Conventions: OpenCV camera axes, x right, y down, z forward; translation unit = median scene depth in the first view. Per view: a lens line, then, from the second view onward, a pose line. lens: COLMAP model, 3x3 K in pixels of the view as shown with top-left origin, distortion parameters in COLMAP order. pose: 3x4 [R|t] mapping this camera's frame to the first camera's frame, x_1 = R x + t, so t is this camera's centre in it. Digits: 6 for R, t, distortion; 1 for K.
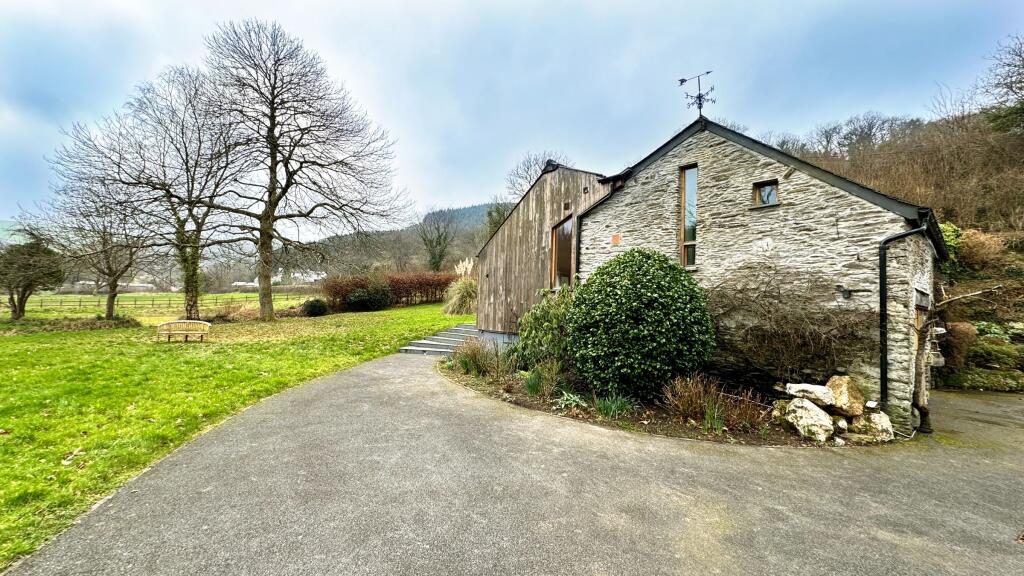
lens RADIAL K [[420.0, 0, 510.8], [0, 420.0, 289.0], [0, 0, 1]] dist [-0.000191, 0.001785]
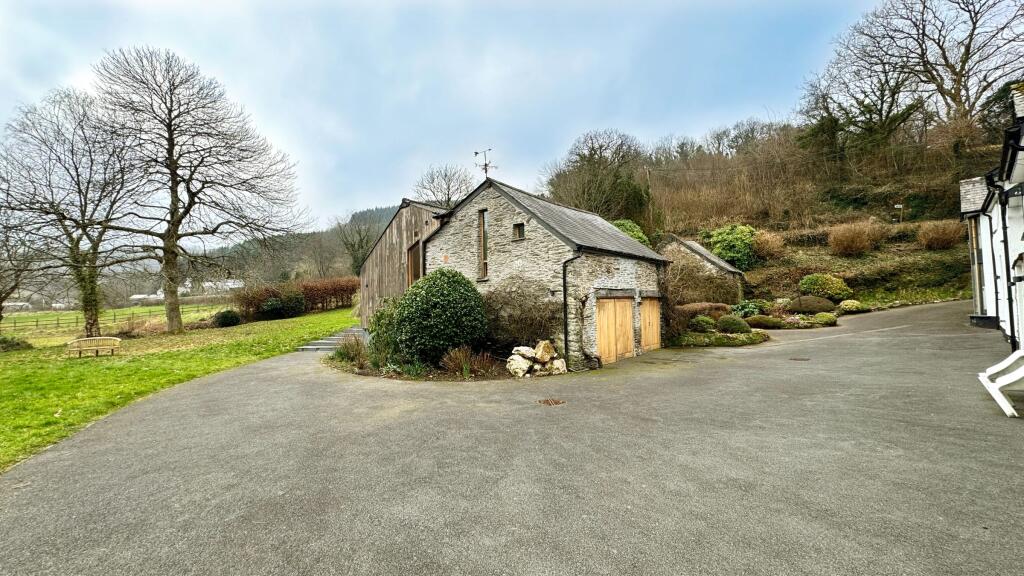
lens RADIAL K [[420.0, 0, 514.7], [0, 420.0, 288.6], [0, 0, 1]] dist [-0.000191, 0.001785]
pose [[0.986612, -0.049565, 0.155370, 0.157809], [0.048349, 0.998763, 0.011598, -0.013757], [-0.155753, -0.003930, 0.987788, -0.274310]]
